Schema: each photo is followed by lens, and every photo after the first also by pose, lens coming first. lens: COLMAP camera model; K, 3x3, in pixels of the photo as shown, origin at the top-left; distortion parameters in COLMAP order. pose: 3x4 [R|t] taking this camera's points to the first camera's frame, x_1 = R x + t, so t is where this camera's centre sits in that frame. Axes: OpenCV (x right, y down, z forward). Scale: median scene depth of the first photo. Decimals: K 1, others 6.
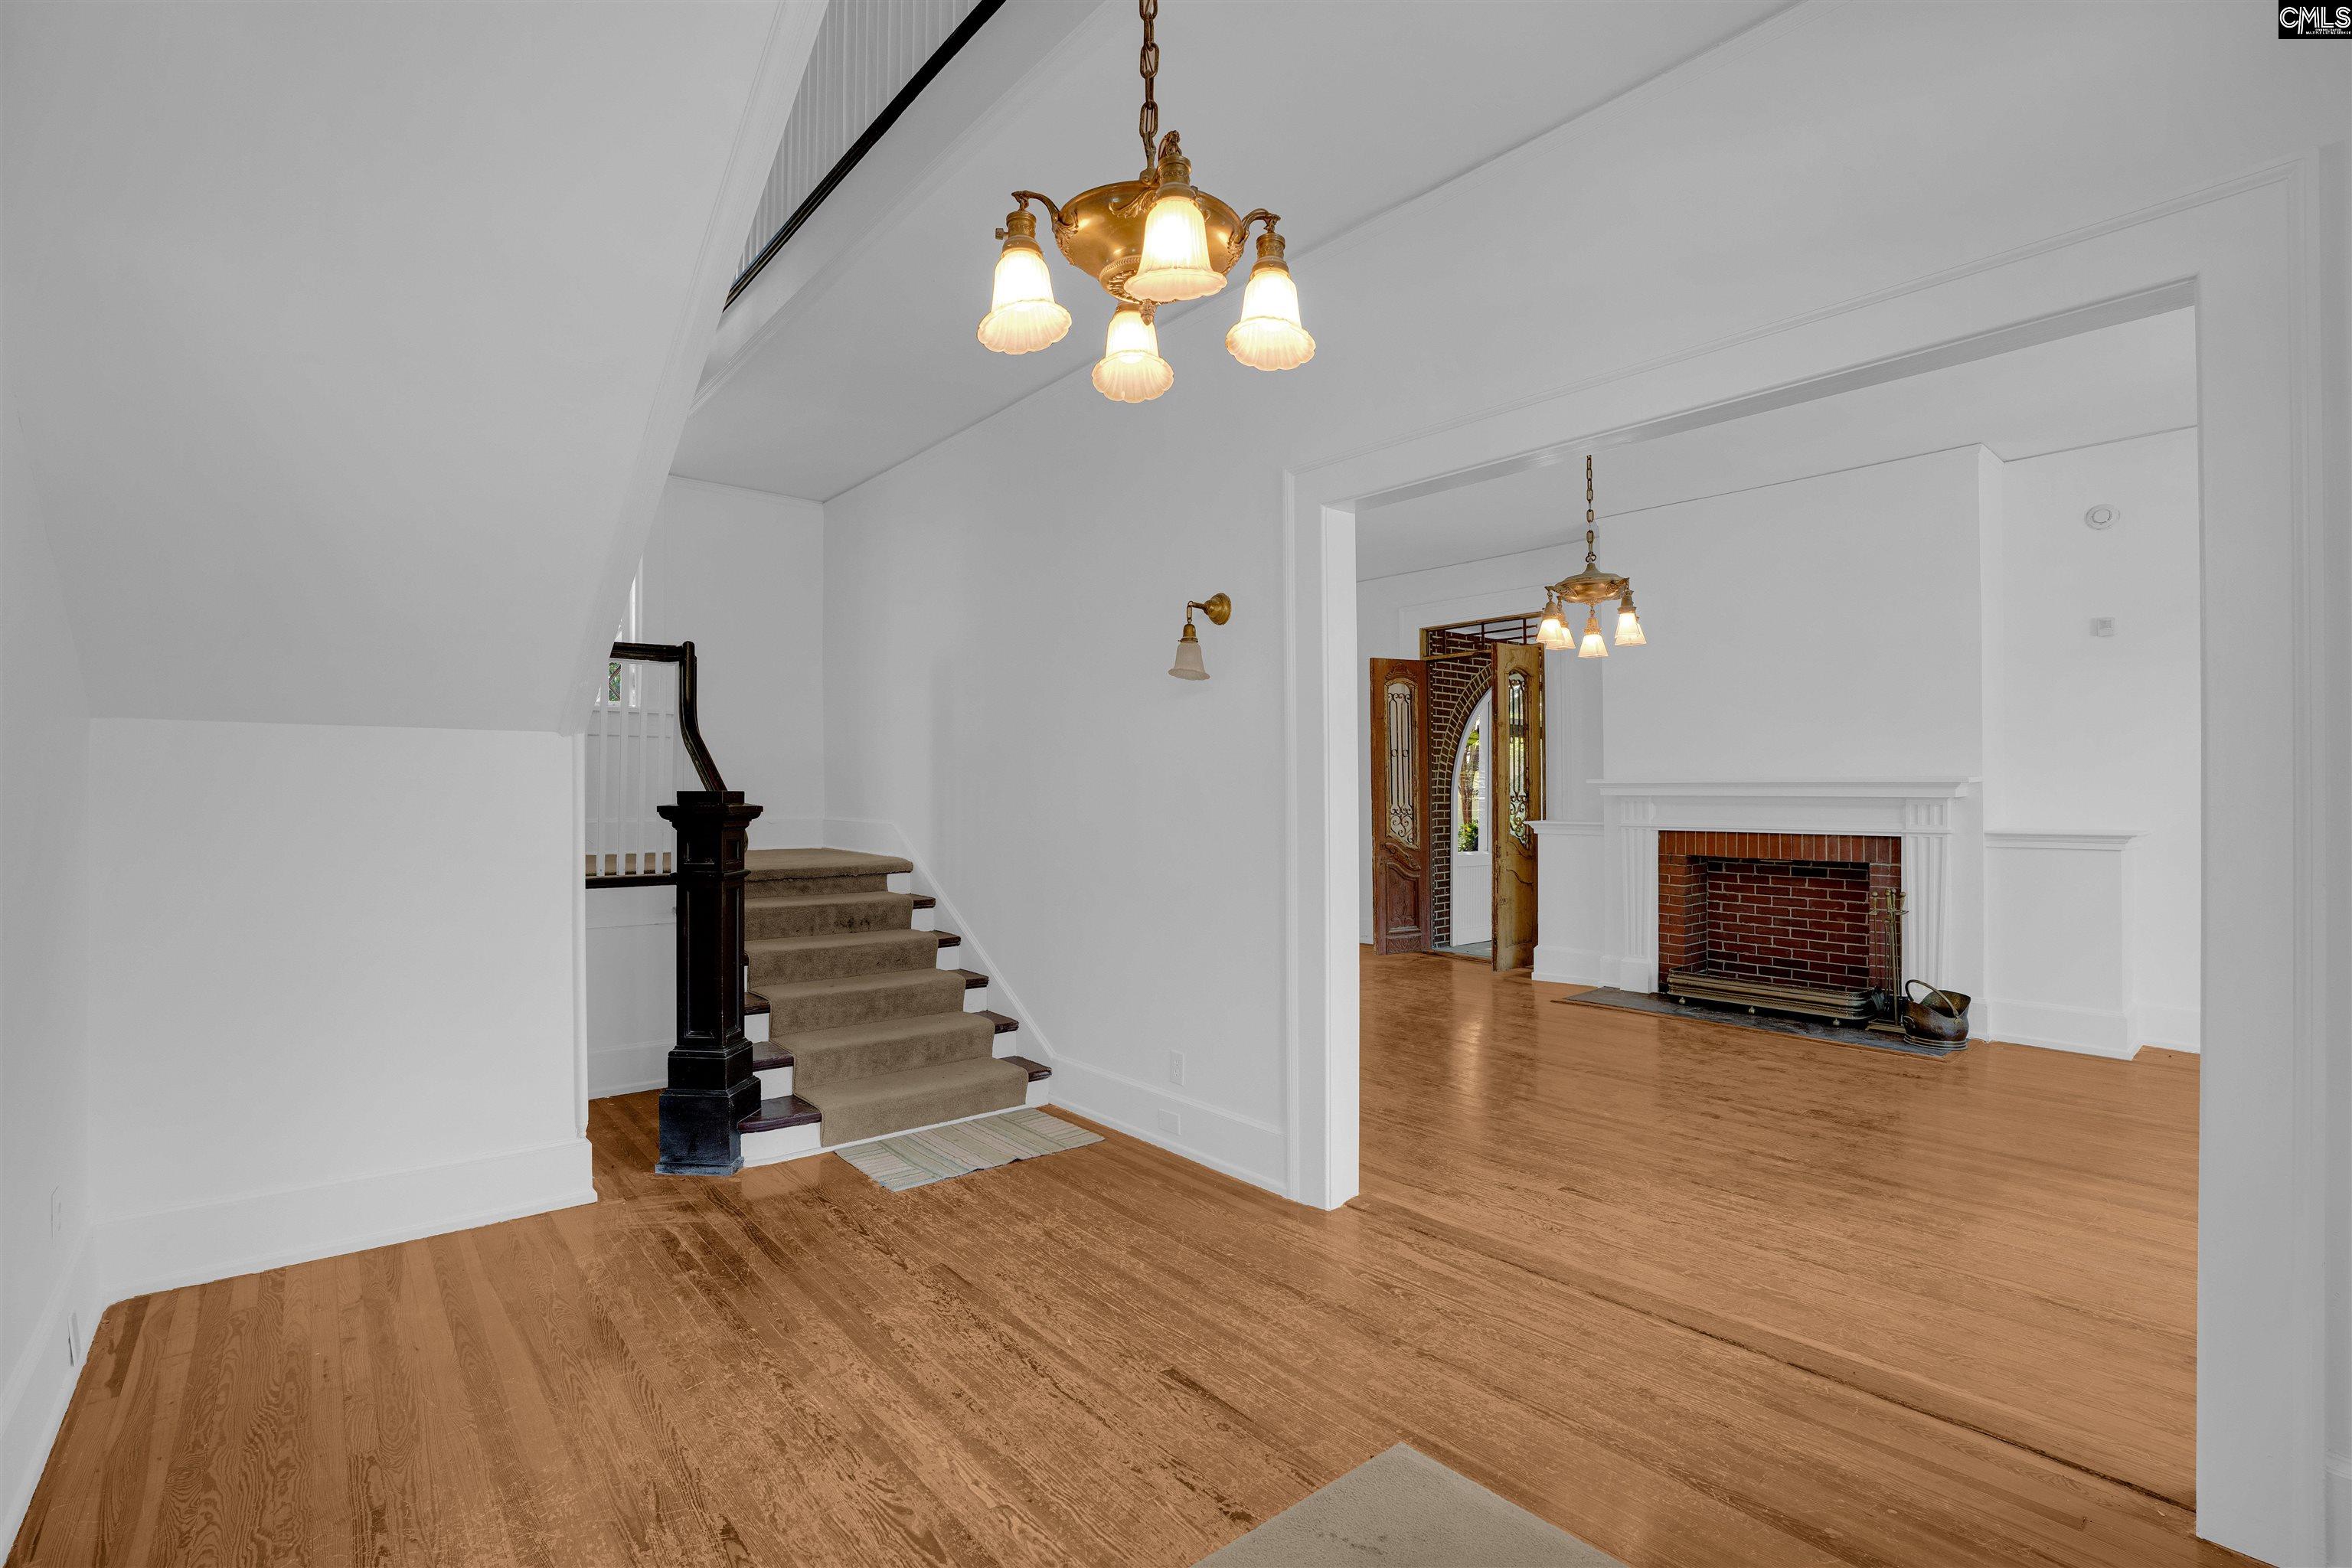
lens RADIAL K [[1076.2, 0, 1178.3], [0, 1076.2, 806.7], [0, 0, 1]] dist [-0.044989, 0.002669]
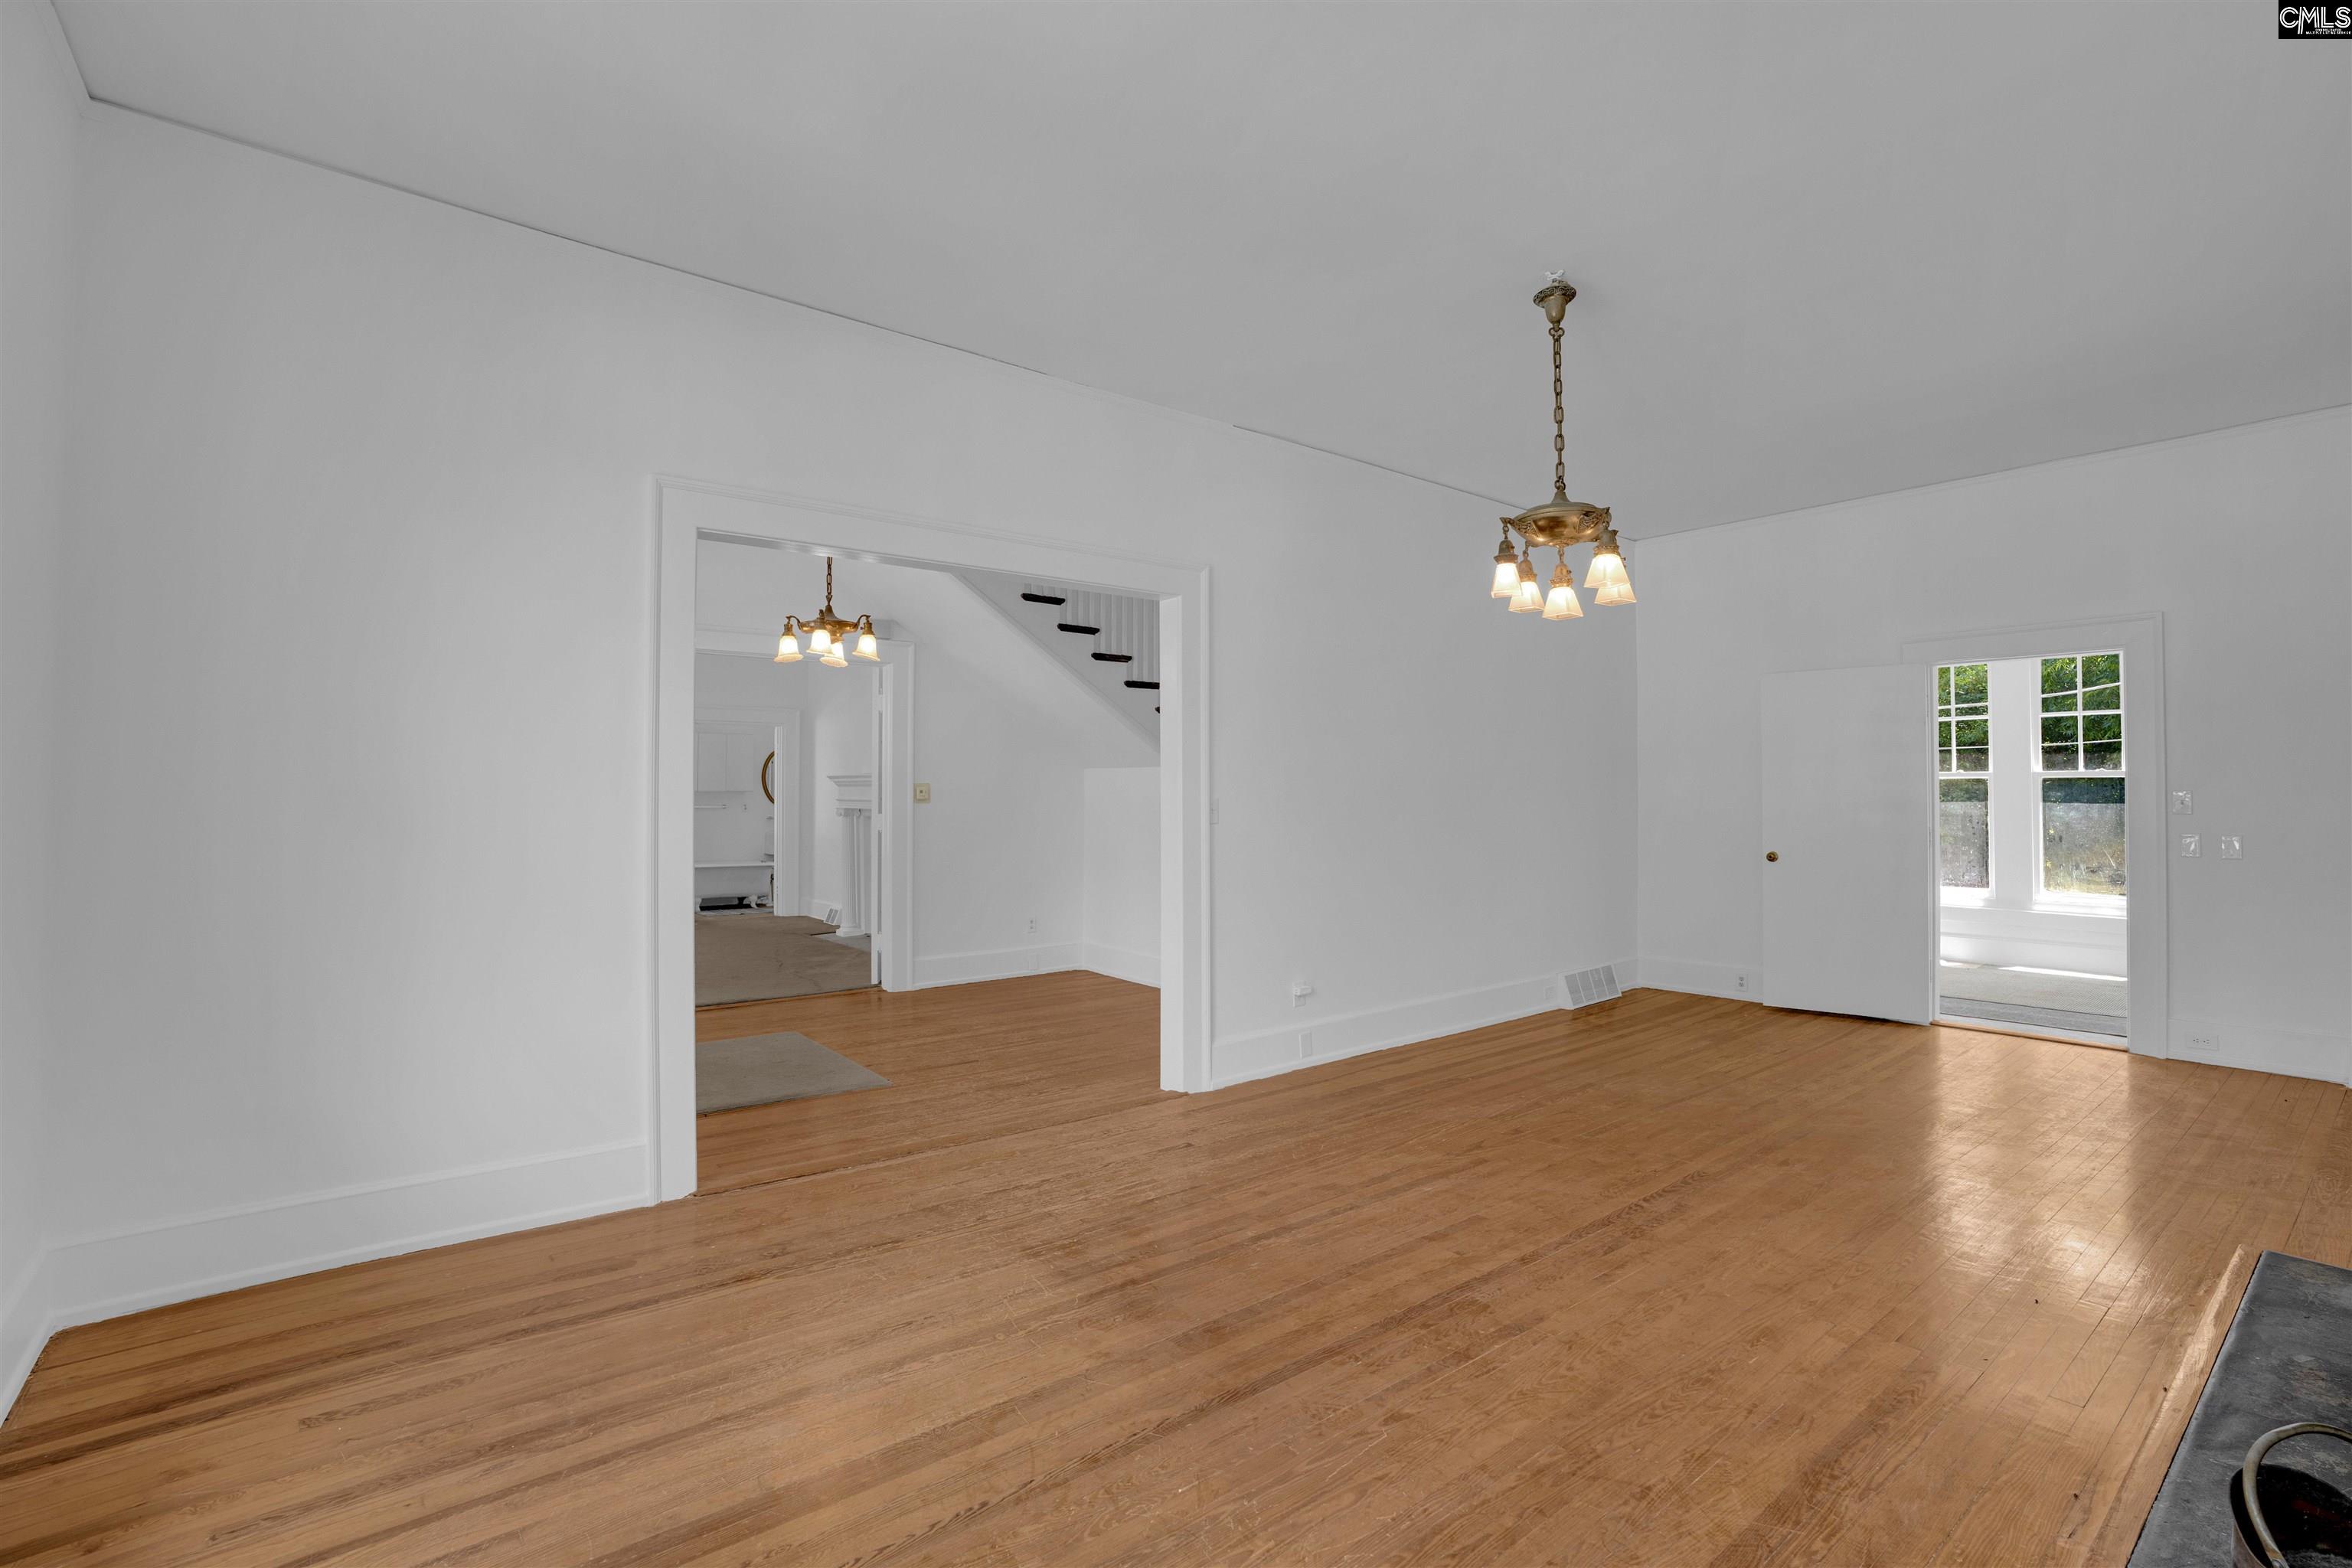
lens RADIAL K [[1076.2, 0, 1173.6], [0, 1076.2, 771.1], [0, 0, 1]] dist [-0.044989, 0.002669]
pose [[-0.029848, -0.018538, -0.999383, 1.185707], [-0.013622, 0.999743, -0.018137, -0.016830], [0.999462, 0.013072, -0.030092, 0.788560]]
